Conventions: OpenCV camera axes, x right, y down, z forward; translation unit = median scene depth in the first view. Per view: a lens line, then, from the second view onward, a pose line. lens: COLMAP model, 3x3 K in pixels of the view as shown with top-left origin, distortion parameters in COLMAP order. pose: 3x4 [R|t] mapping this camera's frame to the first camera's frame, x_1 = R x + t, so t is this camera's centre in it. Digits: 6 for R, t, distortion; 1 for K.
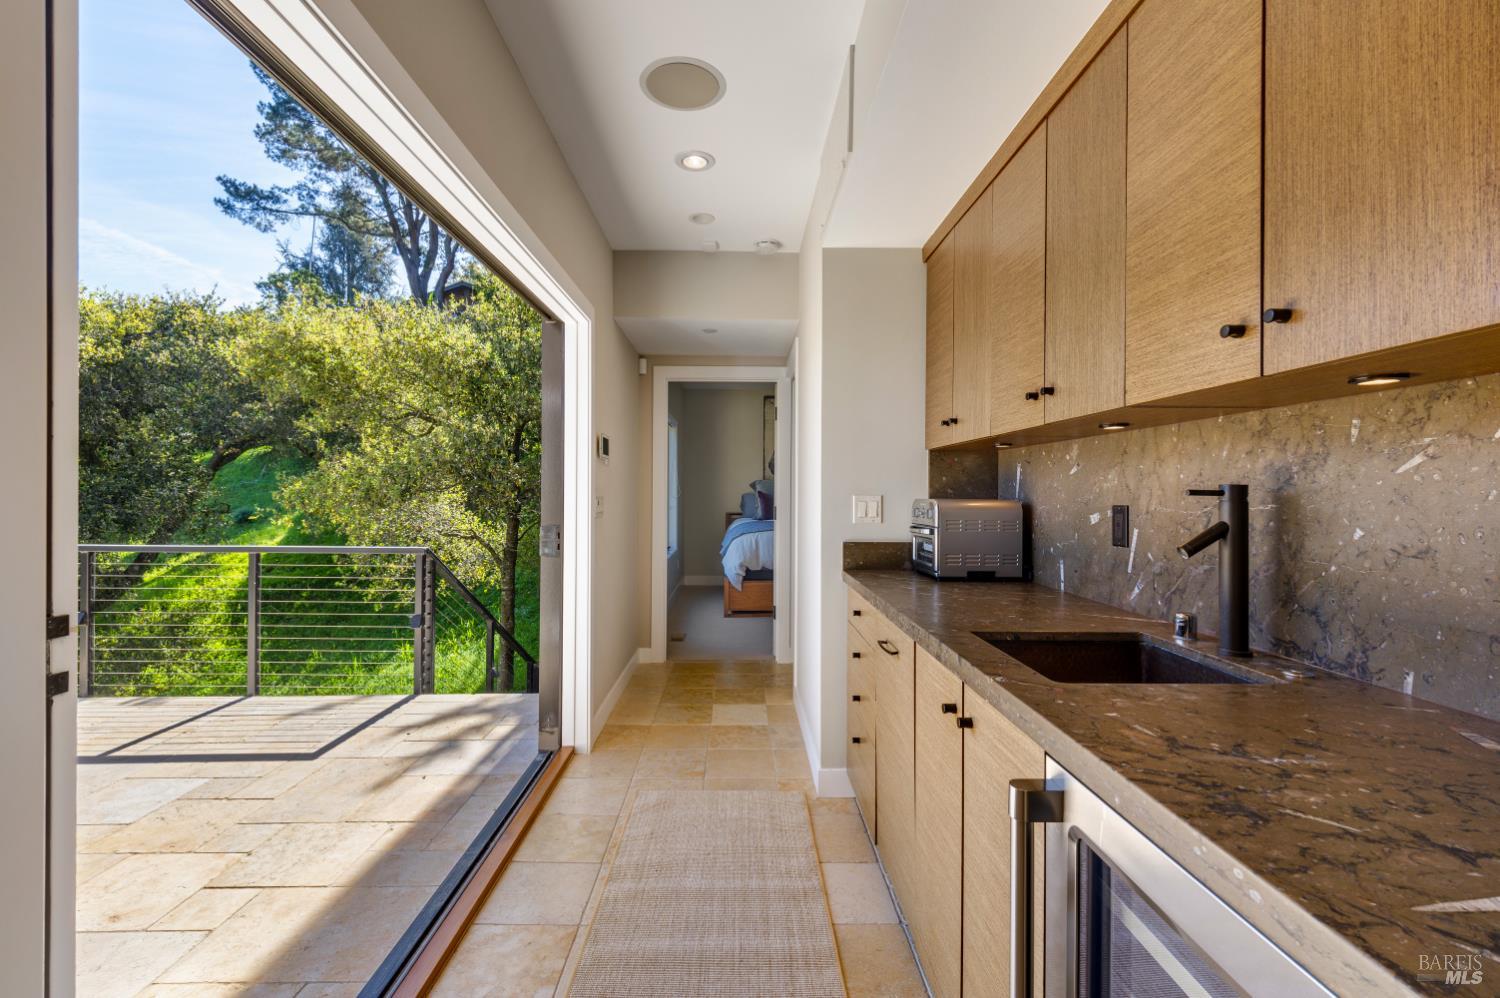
lens RADIAL K [[650.4, 0, 751.6], [0, 650.4, 490.4], [0, 0, 1]] dist [-0.012961, -0.000496]
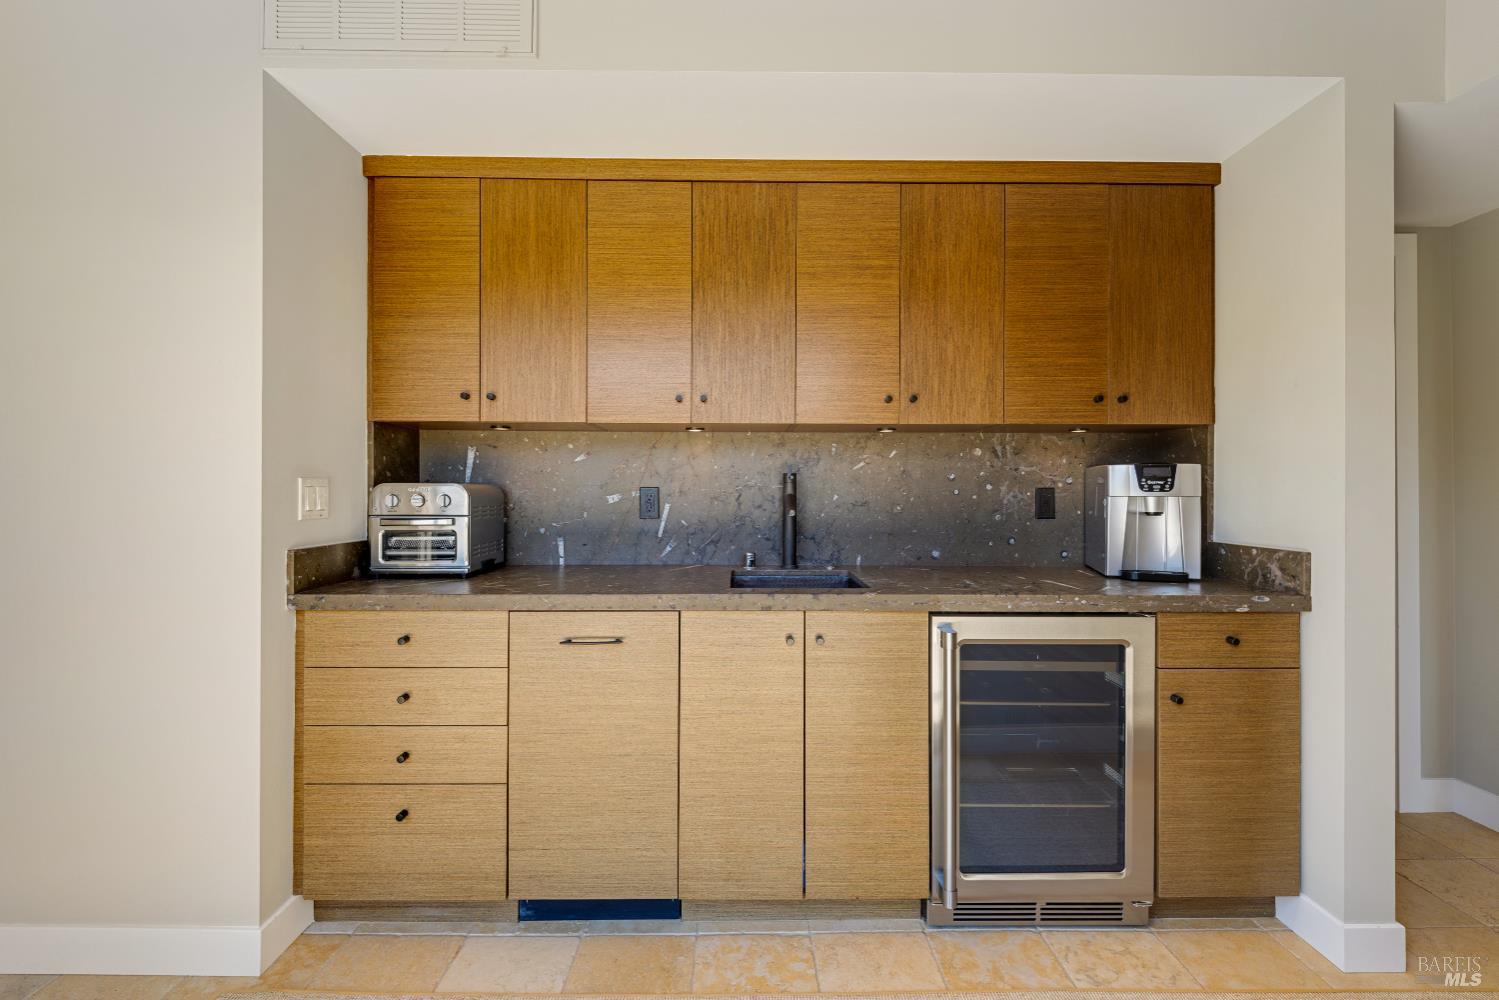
lens RADIAL K [[602.5, 0, 749.8], [0, 602.5, 490.6], [0, 0, 1]] dist [0.002082, 0.000015]
pose [[0.011177, -0.009334, 0.999894, -0.376019], [-0.005623, 0.999940, 0.009398, 0.009905], [-0.999922, -0.005728, 0.011124, 0.445111]]
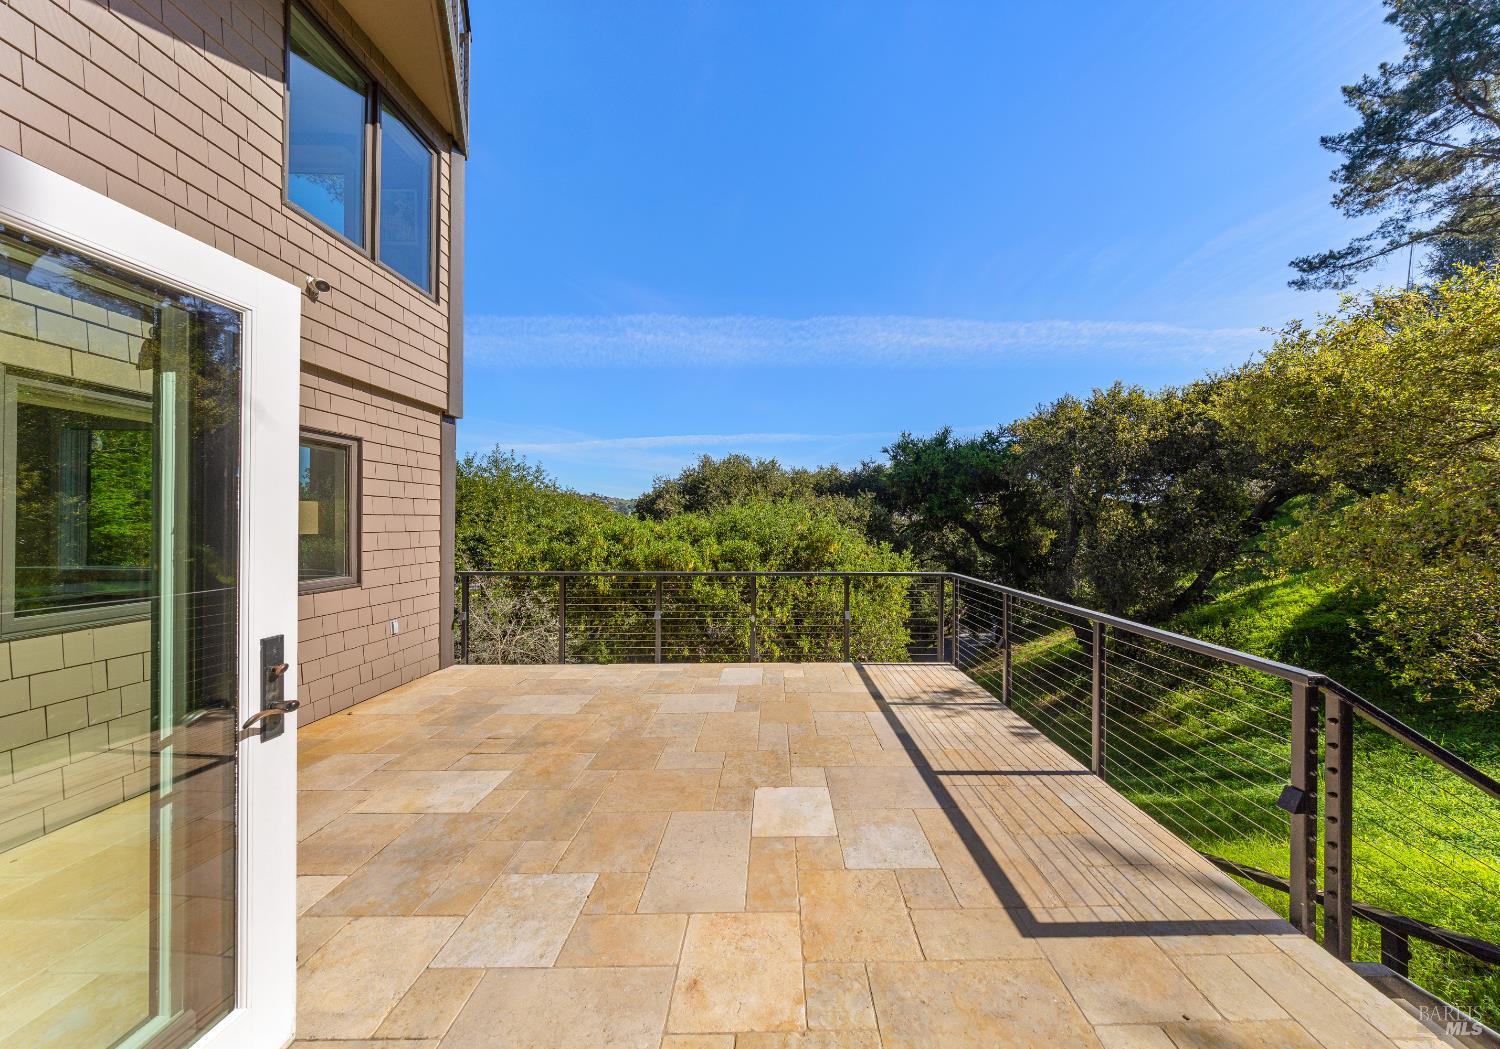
lens RADIAL K [[453.0, 0, 785.5], [0, 453.0, 521.4], [0, 0, 1]] dist [-0.003548, 0.000313]
pose [[0.002532, -0.011433, -0.999931, -0.148242], [-0.001214, 0.999934, -0.011436, -0.050935], [0.999996, 0.001243, 0.002518, 0.690603]]
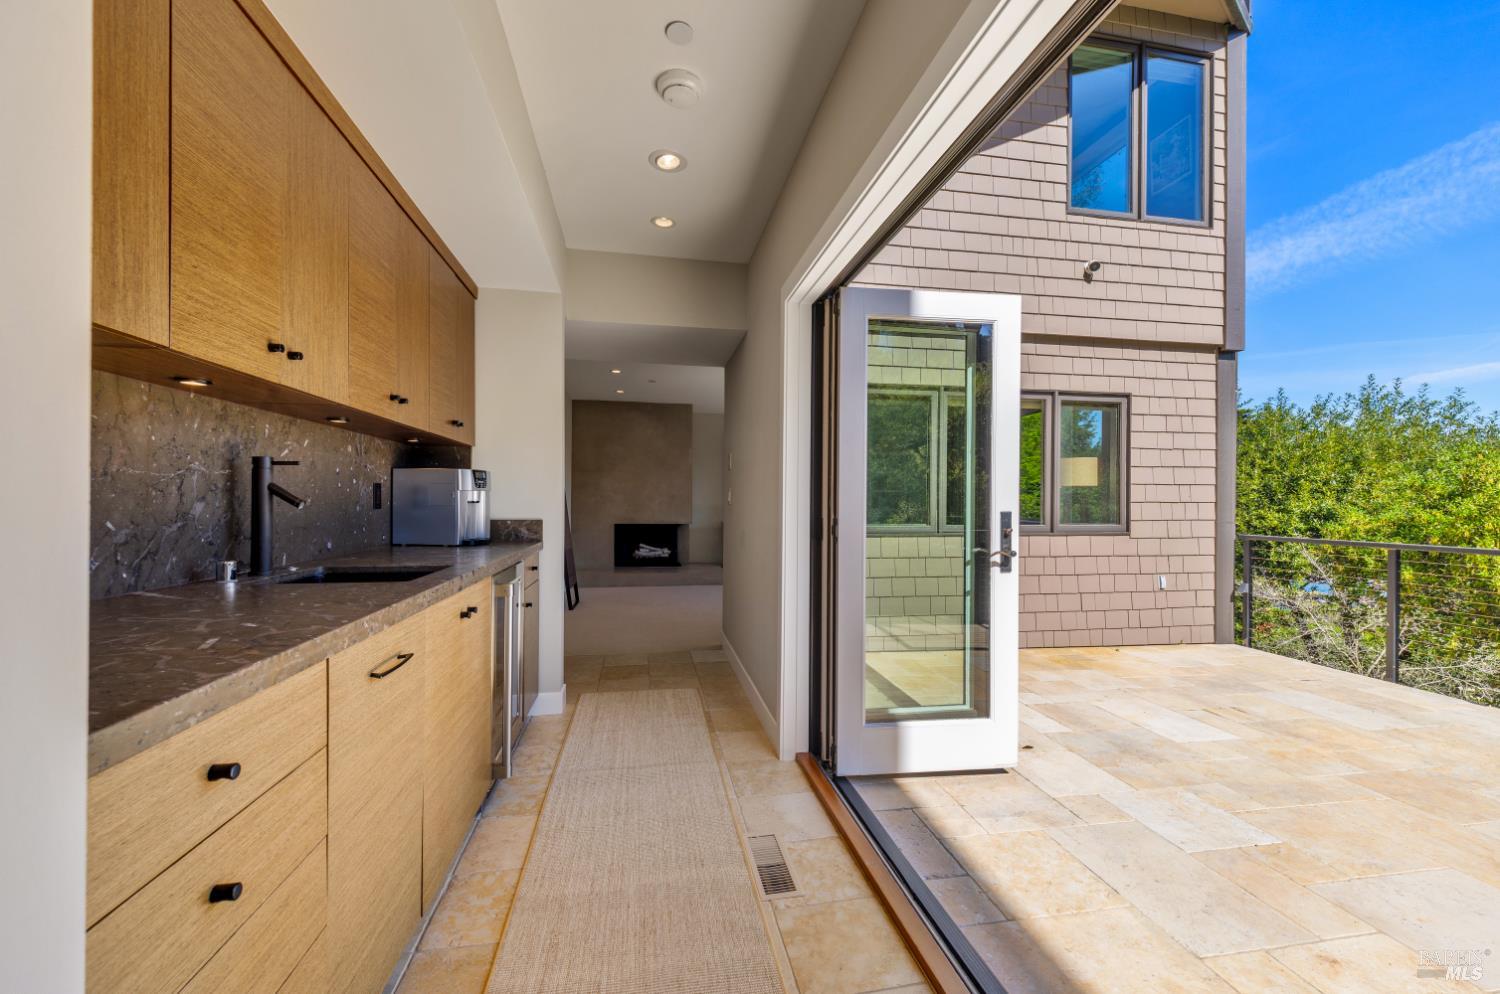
lens RADIAL K [[584.6, 0, 748.7], [0, 584.6, 501.8], [0, 0, 1]] dist [0.002203, -0.000989]
pose [[-0.987170, -0.013072, -0.159136, -0.046055], [-0.012759, 0.999914, -0.002988, 0.033109], [0.159161, -0.000920, -0.987252, 1.001362]]
